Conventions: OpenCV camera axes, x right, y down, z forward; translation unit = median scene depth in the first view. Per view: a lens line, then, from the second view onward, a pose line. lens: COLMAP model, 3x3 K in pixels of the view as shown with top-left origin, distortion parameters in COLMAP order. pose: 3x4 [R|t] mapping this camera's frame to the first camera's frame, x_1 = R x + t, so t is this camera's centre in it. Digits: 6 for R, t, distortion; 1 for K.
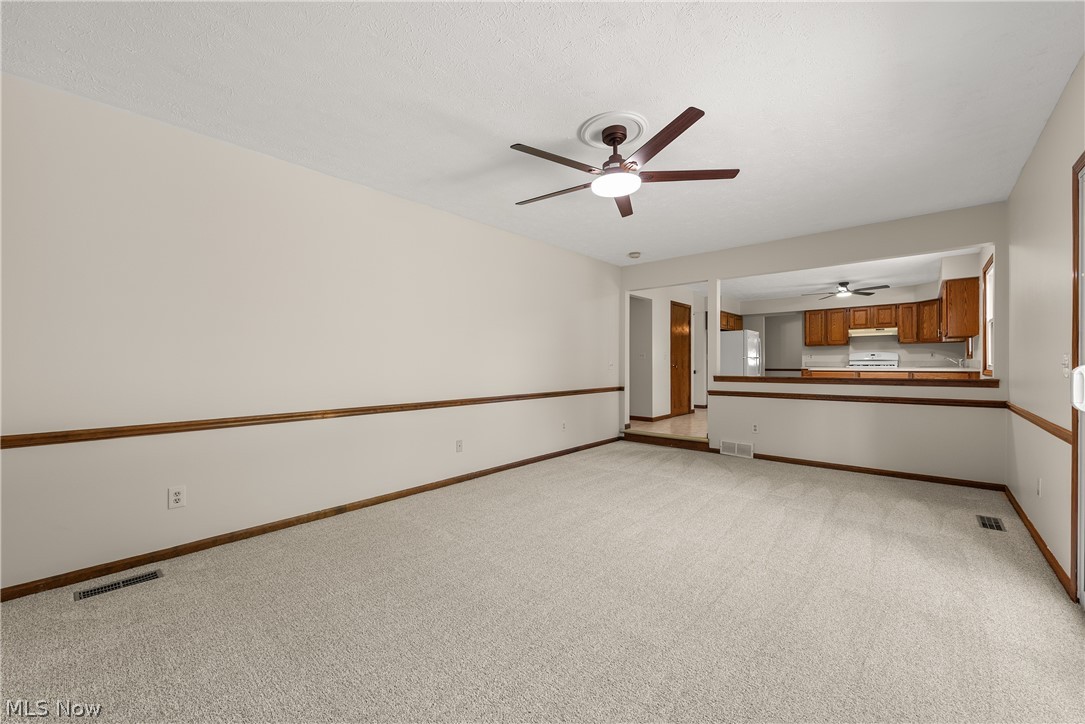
lens RADIAL K [[435.7, 0, 526.2], [0, 435.7, 362.2], [0, 0, 1]] dist [0.000413, -0.000389]
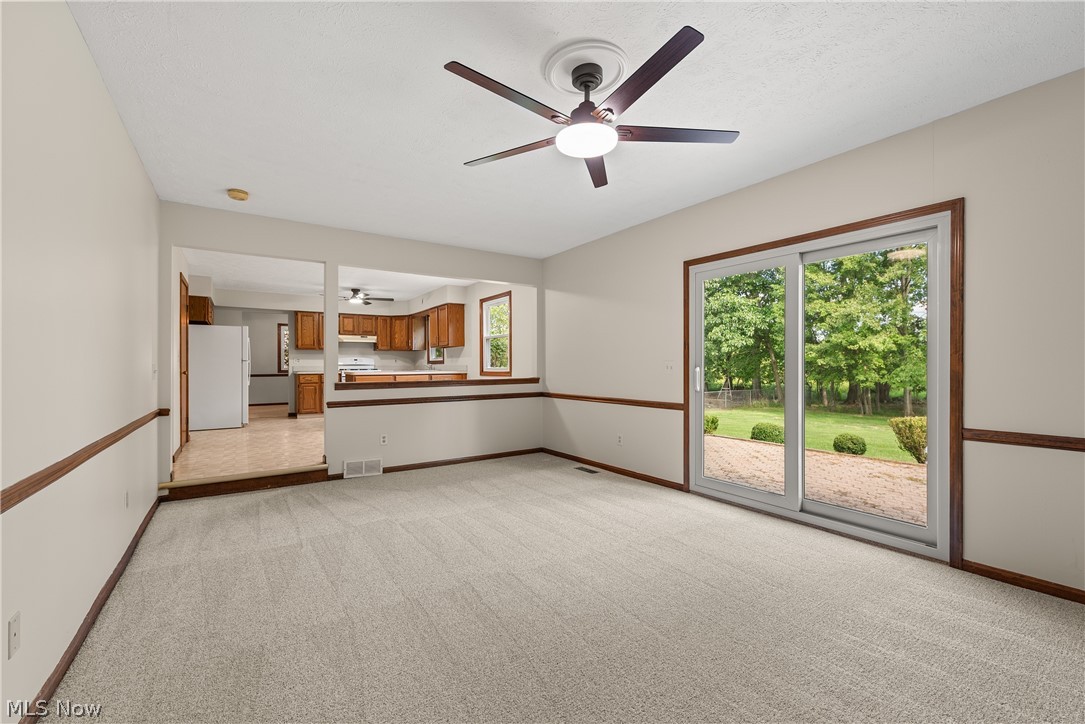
lens RADIAL K [[455.2, 0, 544.1], [0, 455.2, 365.0], [0, 0, 1]] dist [0.009743, -0.001178]
pose [[0.222590, 0.003657, 0.974905, -0.259325], [0.001308, 0.999991, -0.004050, 0.001313], [-0.974911, 0.002177, 0.222583, 0.377289]]
